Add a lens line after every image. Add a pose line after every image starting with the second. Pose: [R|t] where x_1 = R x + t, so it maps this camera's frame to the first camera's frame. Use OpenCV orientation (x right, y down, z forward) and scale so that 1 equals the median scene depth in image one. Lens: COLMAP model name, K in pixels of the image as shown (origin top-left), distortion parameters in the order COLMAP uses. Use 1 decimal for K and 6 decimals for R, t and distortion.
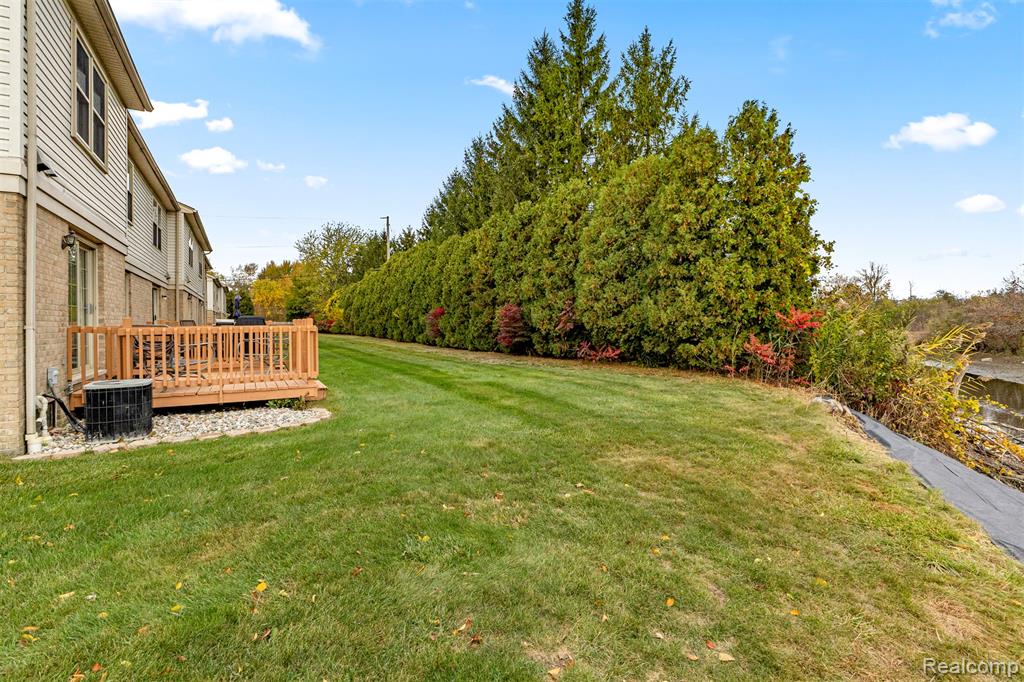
lens RADIAL K [[482.8, 0, 511.7], [0, 482.8, 321.4], [0, 0, 1]] dist [-0.001044, -0.000092]
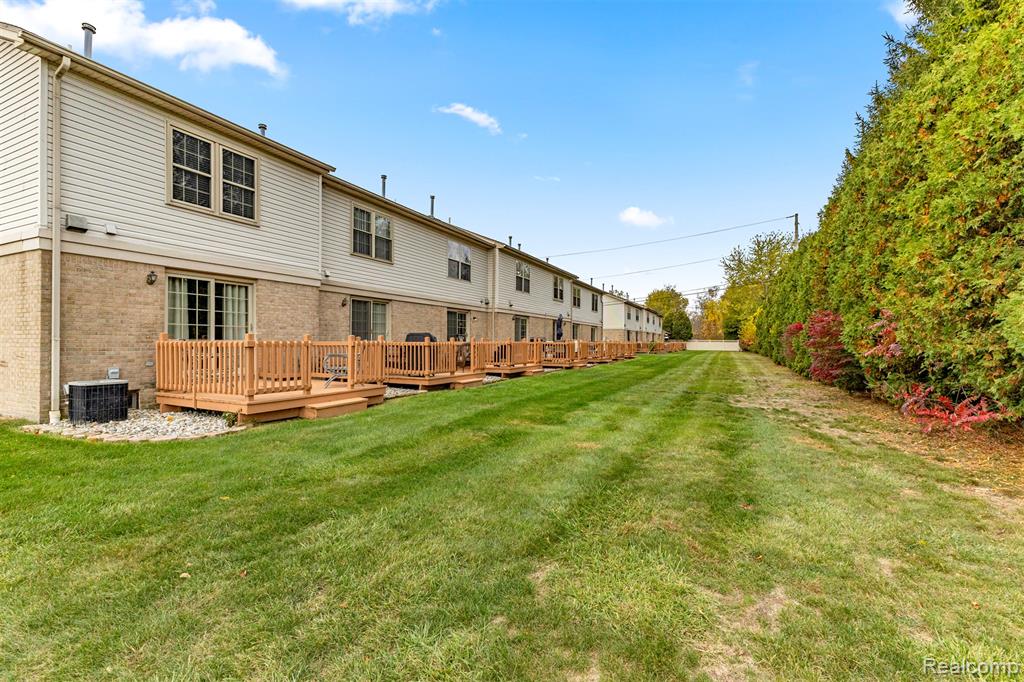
lens RADIAL K [[449.0, 0, 512.0], [0, 449.0, 341.0], [0, 0, 1]] dist [0.011982, -0.000473]
pose [[0.569756, 0.008323, -0.821772, 0.307310], [-0.006015, 0.999964, 0.005958, -0.000002], [0.821792, 0.001548, 0.569785, 0.446767]]
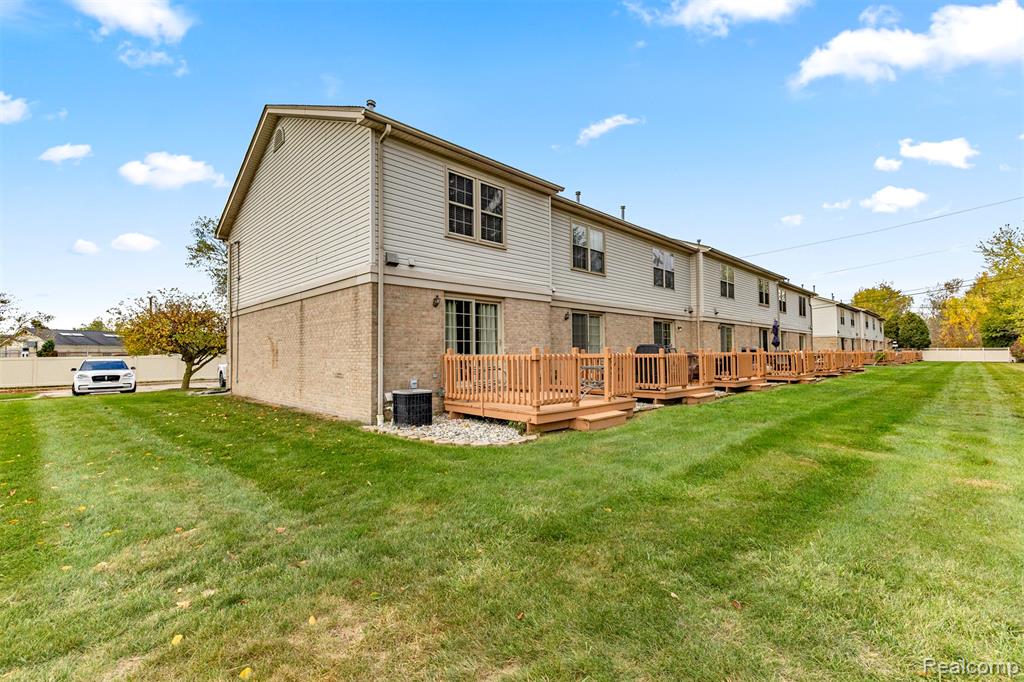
lens RADIAL K [[449.0, 0, 512.0], [0, 449.0, 341.0], [0, 0, 1]] dist [0.011982, -0.000473]
pose [[0.262312, -0.024154, -0.964681, 0.242301], [0.009575, 0.999703, -0.022428, 0.000245], [0.964936, -0.003354, 0.262466, 0.341238]]
